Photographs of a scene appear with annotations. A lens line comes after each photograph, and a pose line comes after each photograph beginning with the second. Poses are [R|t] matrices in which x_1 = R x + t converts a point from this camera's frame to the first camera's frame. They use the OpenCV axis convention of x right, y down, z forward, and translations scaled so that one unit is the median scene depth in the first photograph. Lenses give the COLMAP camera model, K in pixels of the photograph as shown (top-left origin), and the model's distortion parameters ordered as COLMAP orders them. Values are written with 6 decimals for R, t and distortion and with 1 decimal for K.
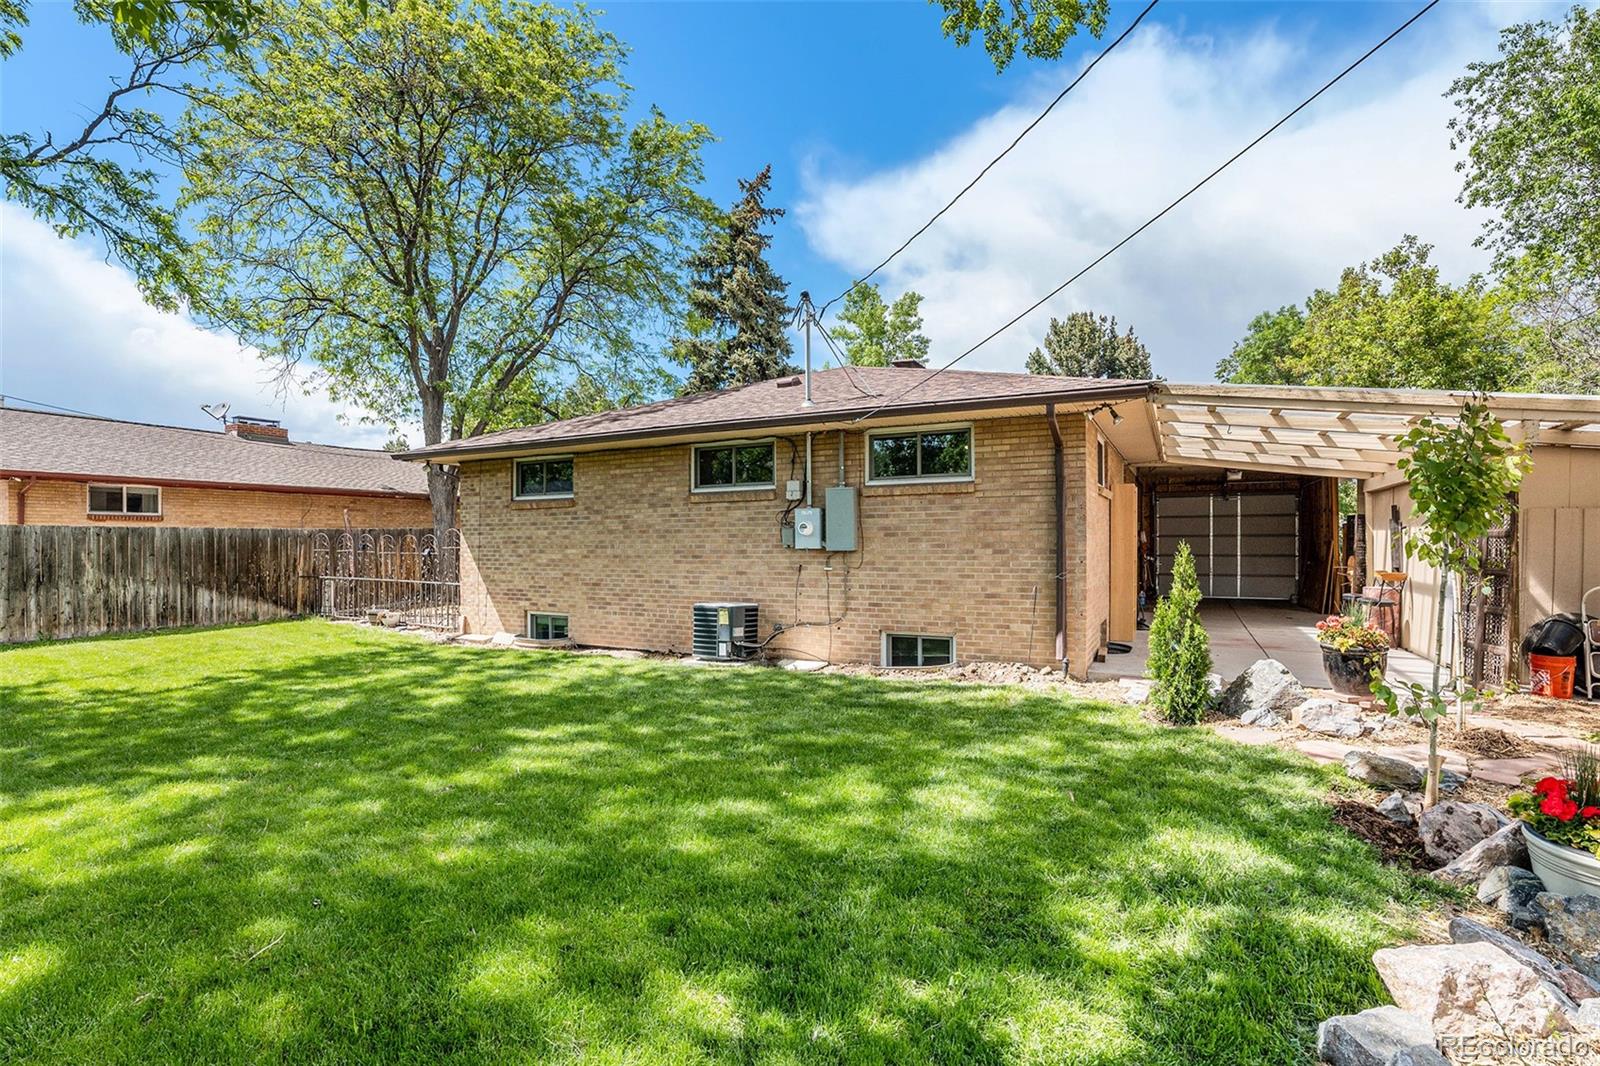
lens RADIAL K [[757.0, 0, 802.5], [0, 757.0, 537.4], [0, 0, 1]] dist [-0.043179, 0.008984]
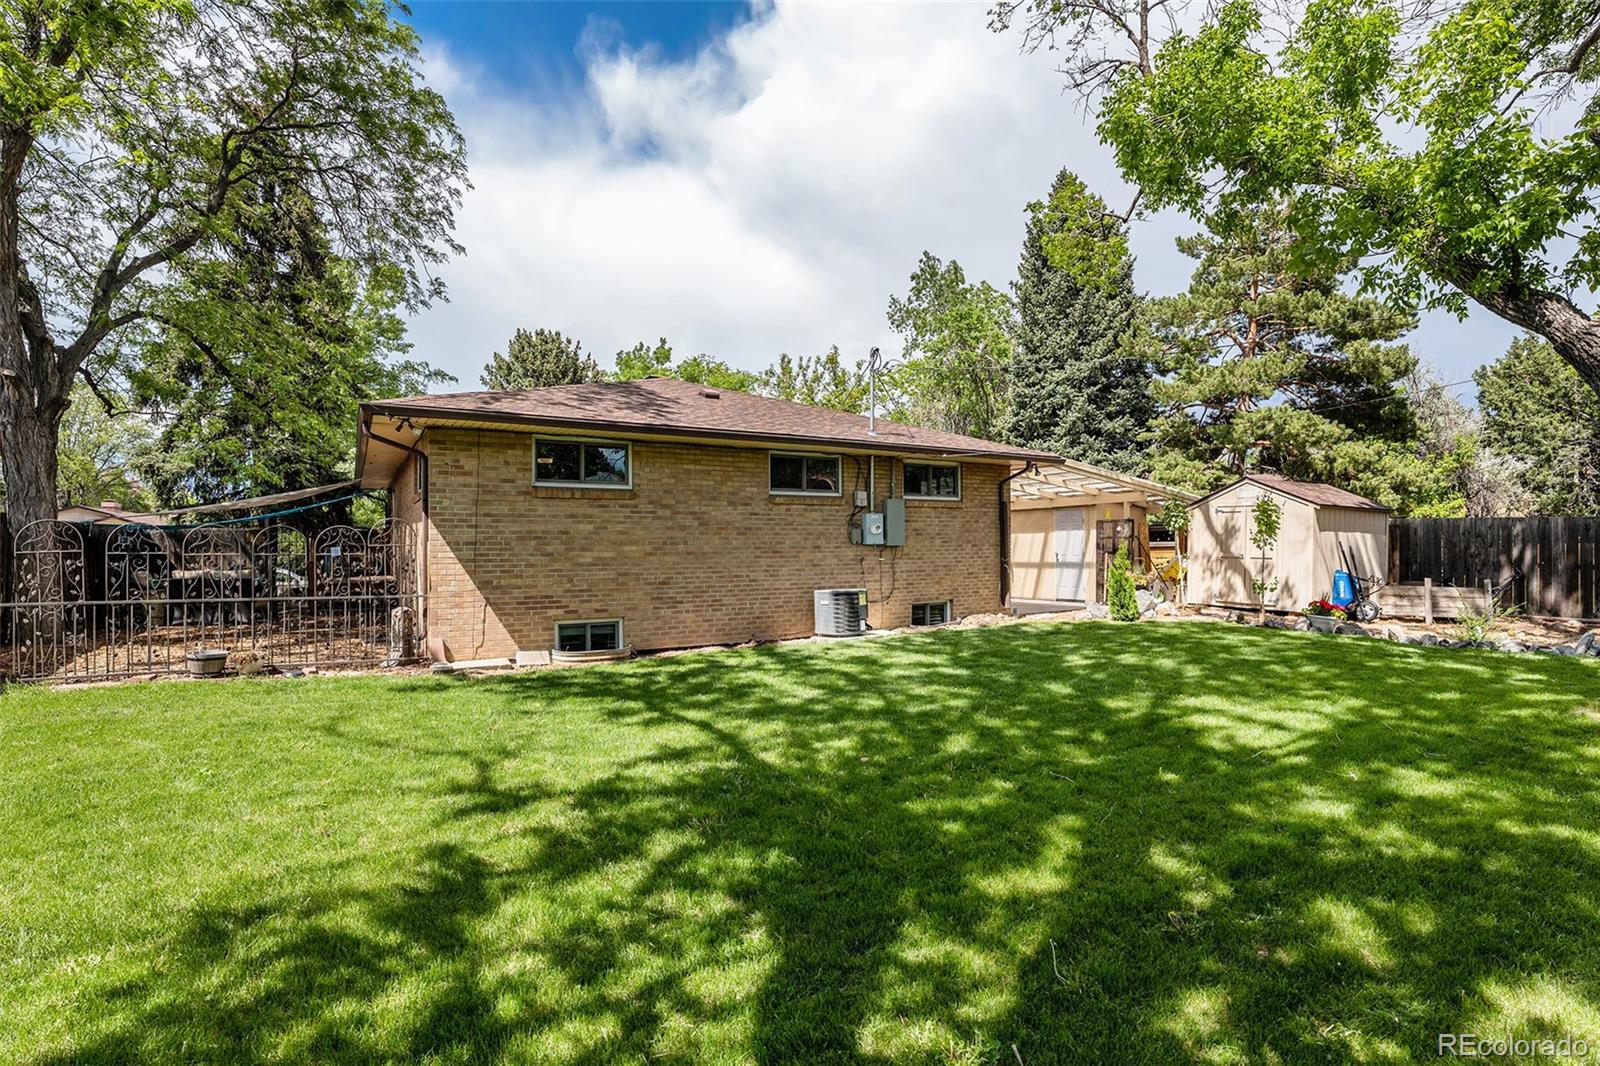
lens RADIAL K [[757.0, 0, 803.8], [0, 757.0, 539.3], [0, 0, 1]] dist [-0.043179, 0.008984]
pose [[0.518594, 0.006169, 0.854998, -1.048286], [-0.003606, 0.999981, -0.005028, 0.012075], [-0.855013, -0.000475, 0.518606, 0.379034]]
